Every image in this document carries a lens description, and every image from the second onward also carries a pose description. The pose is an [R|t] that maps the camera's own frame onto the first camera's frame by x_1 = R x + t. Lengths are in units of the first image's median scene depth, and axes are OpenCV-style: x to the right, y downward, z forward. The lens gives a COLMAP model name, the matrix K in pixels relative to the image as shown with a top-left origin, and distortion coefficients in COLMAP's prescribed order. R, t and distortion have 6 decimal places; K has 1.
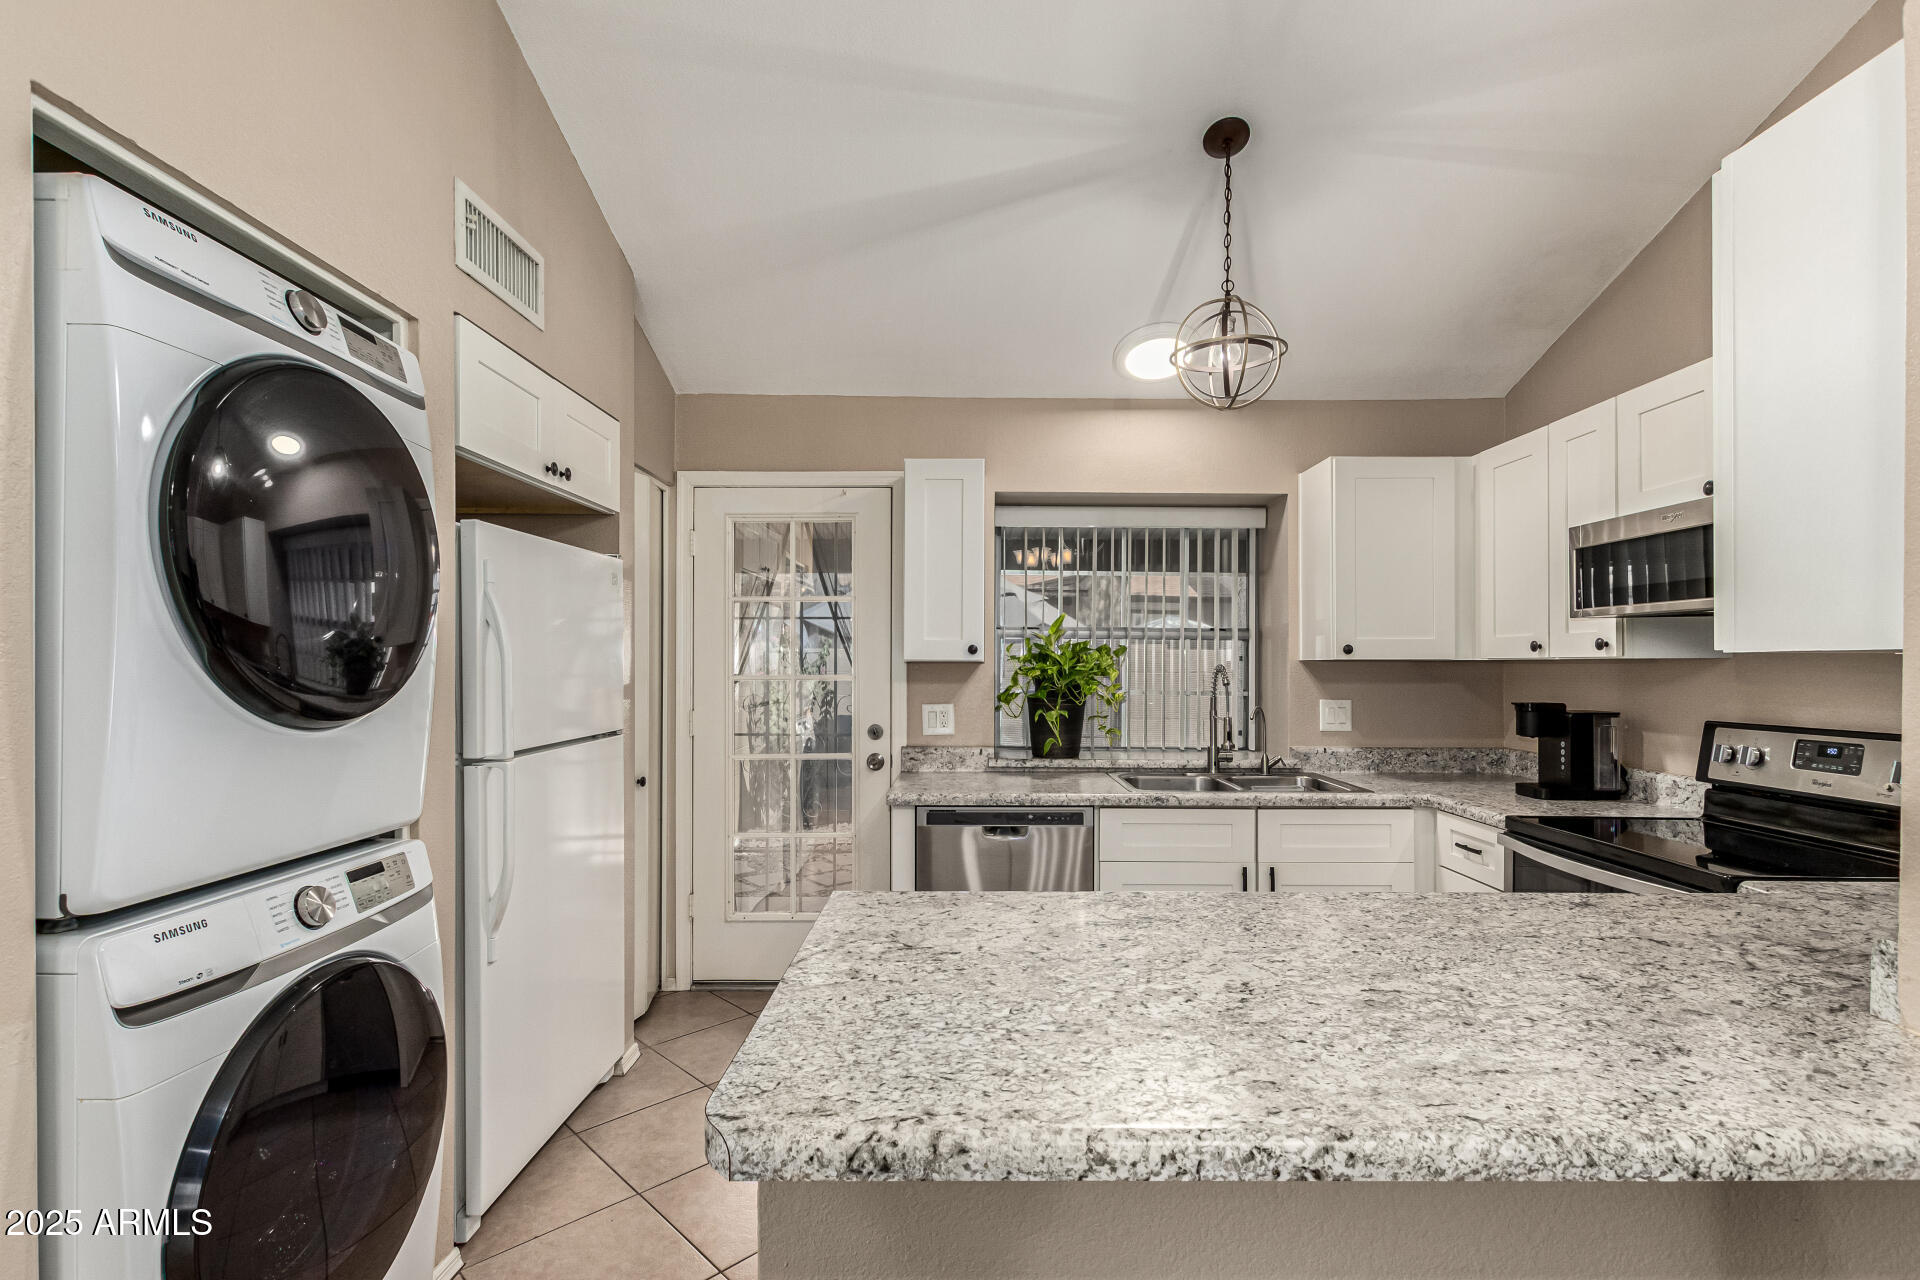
lens RADIAL K [[889.1, 0, 963.6], [0, 889.1, 651.5], [0, 0, 1]] dist [0.010068, -0.000036]
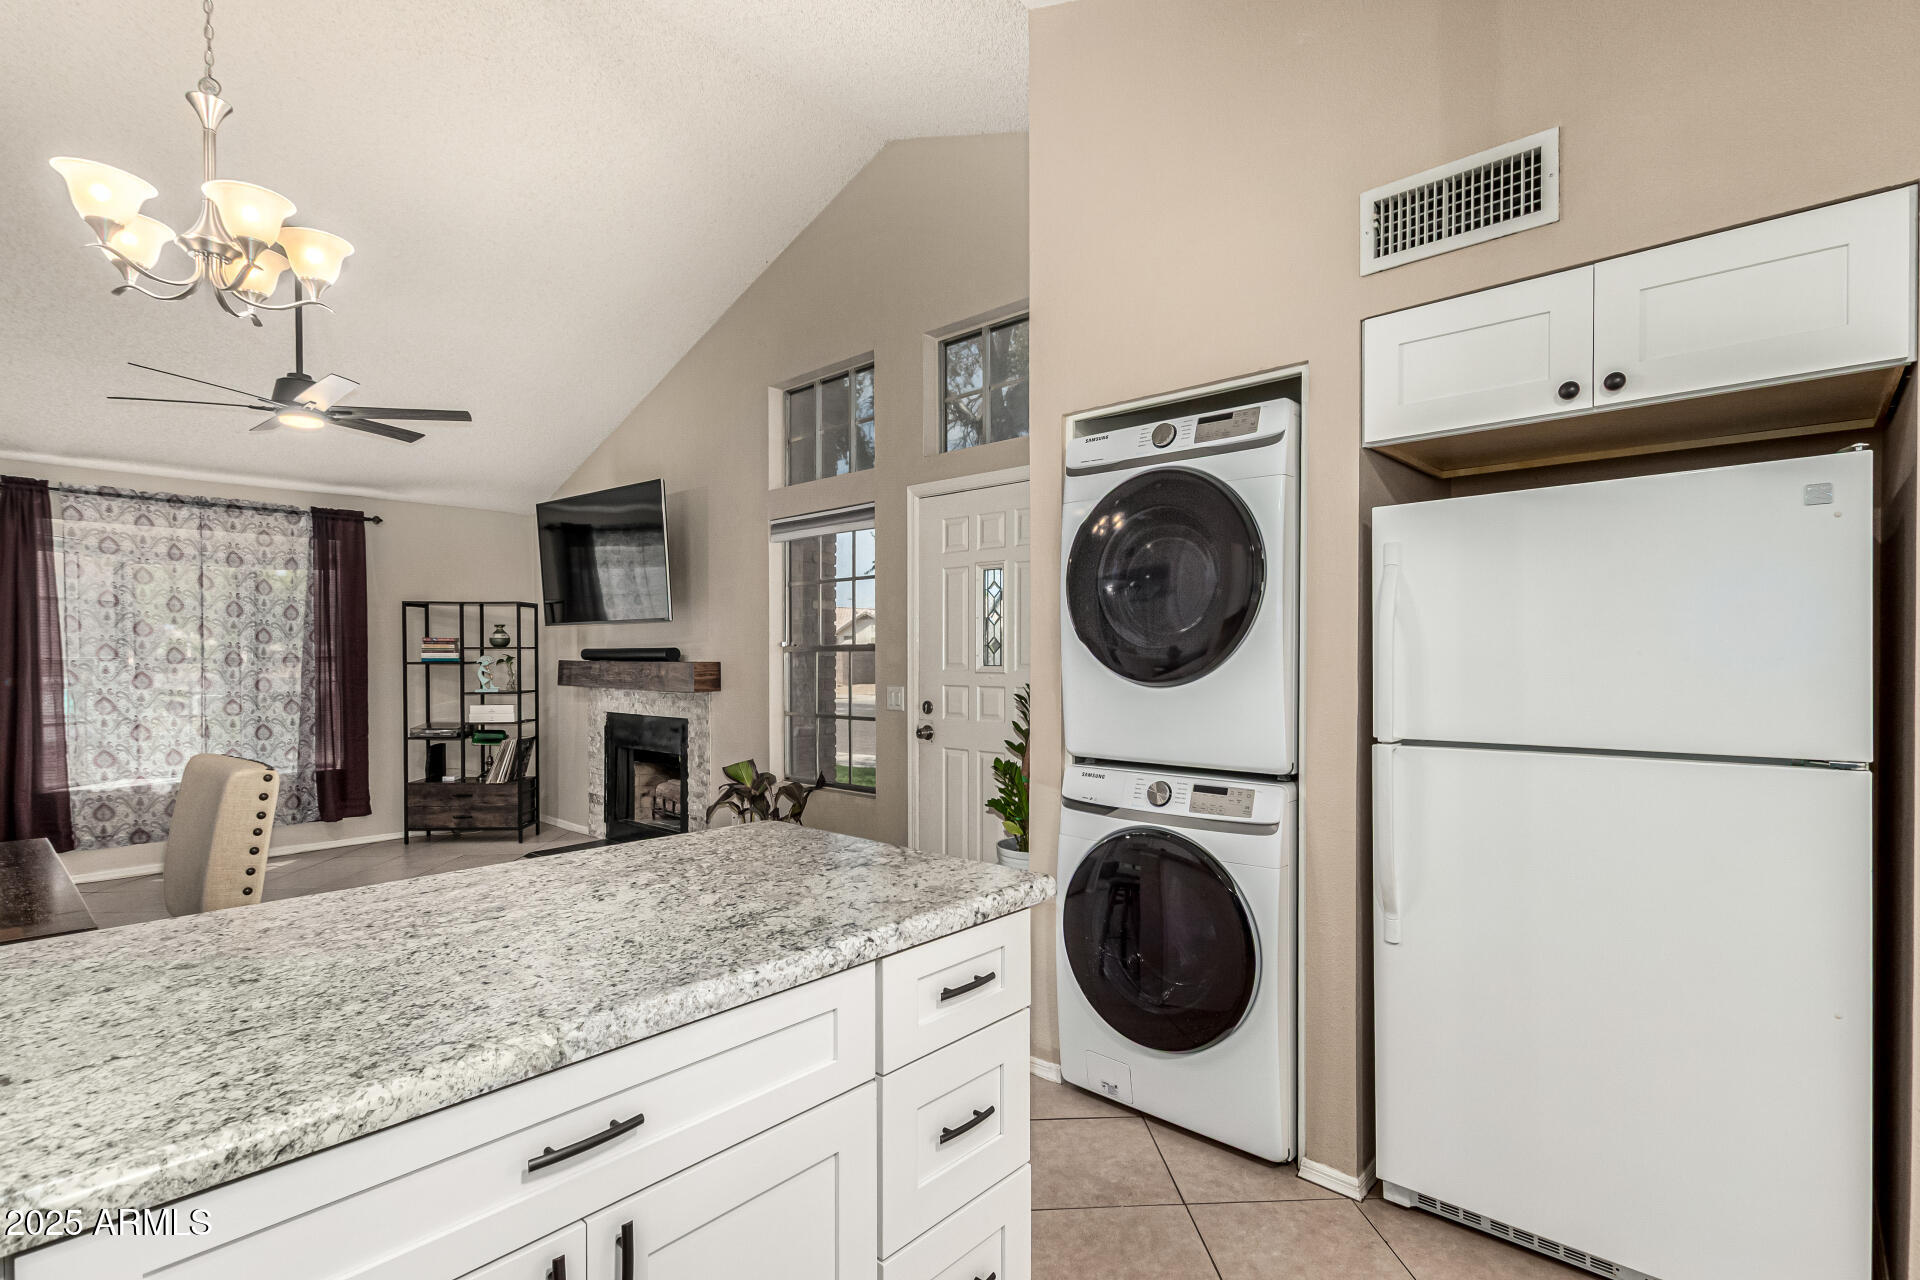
lens RADIAL K [[898.4, 0, 961.4], [0, 898.4, 663.8], [0, 0, 1]] dist [0.014980, -0.006704]
pose [[-0.664848, 0.009423, -0.746919, 0.333025], [0.012791, 0.999917, 0.001229, 0.016308], [0.746869, -0.008737, -0.664913, 0.802281]]
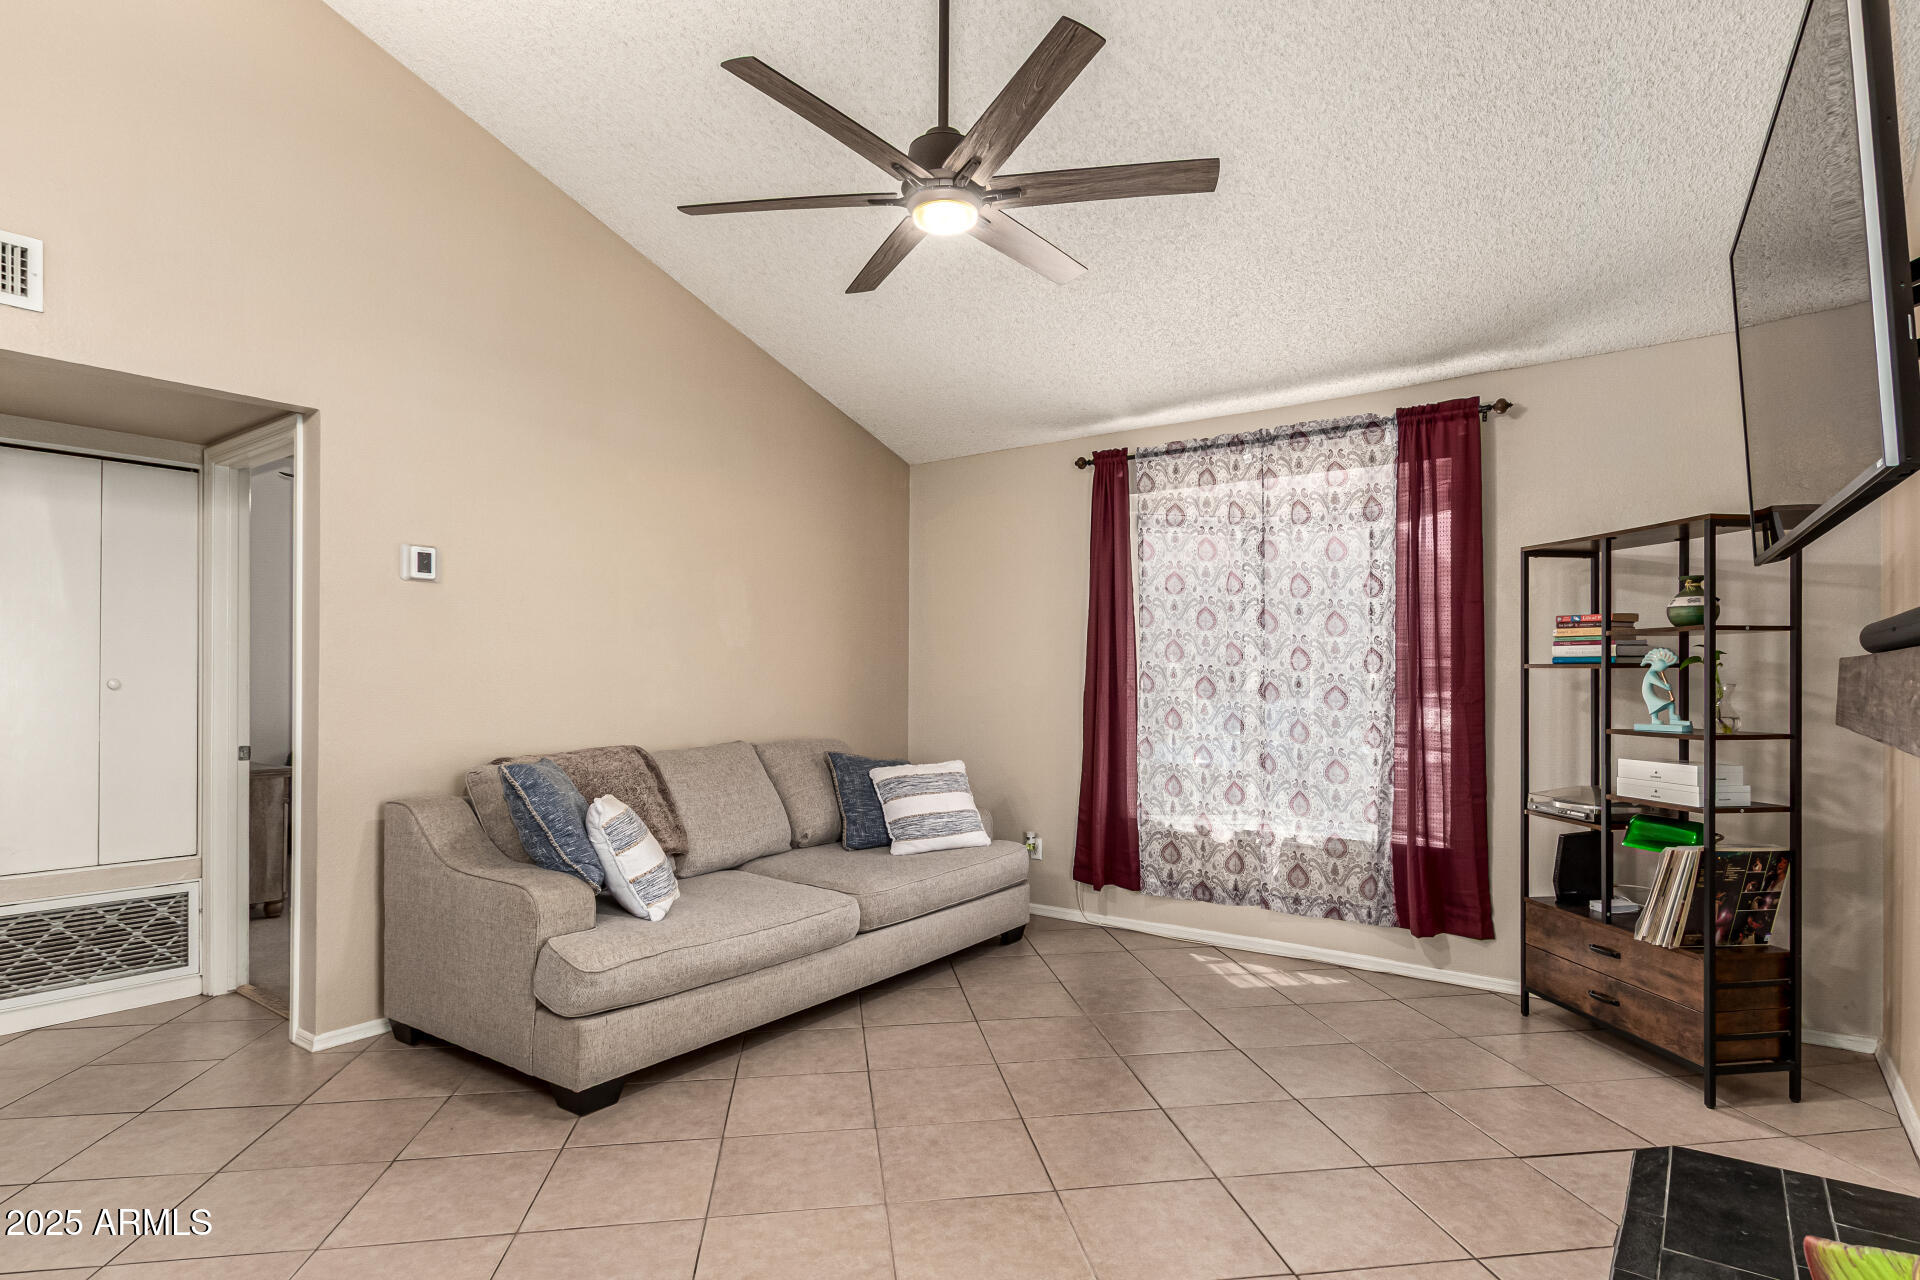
lens RADIAL K [[1010.3, 0, 972.6], [0, 1010.3, 673.2], [0, 0, 1]] dist [0.001079, 0.004456]
pose [[-0.814052, -0.001688, 0.580790, -0.452325], [-0.012014, 0.999831, -0.013933, 0.032545], [-0.580668, -0.018320, -0.813934, -0.077030]]
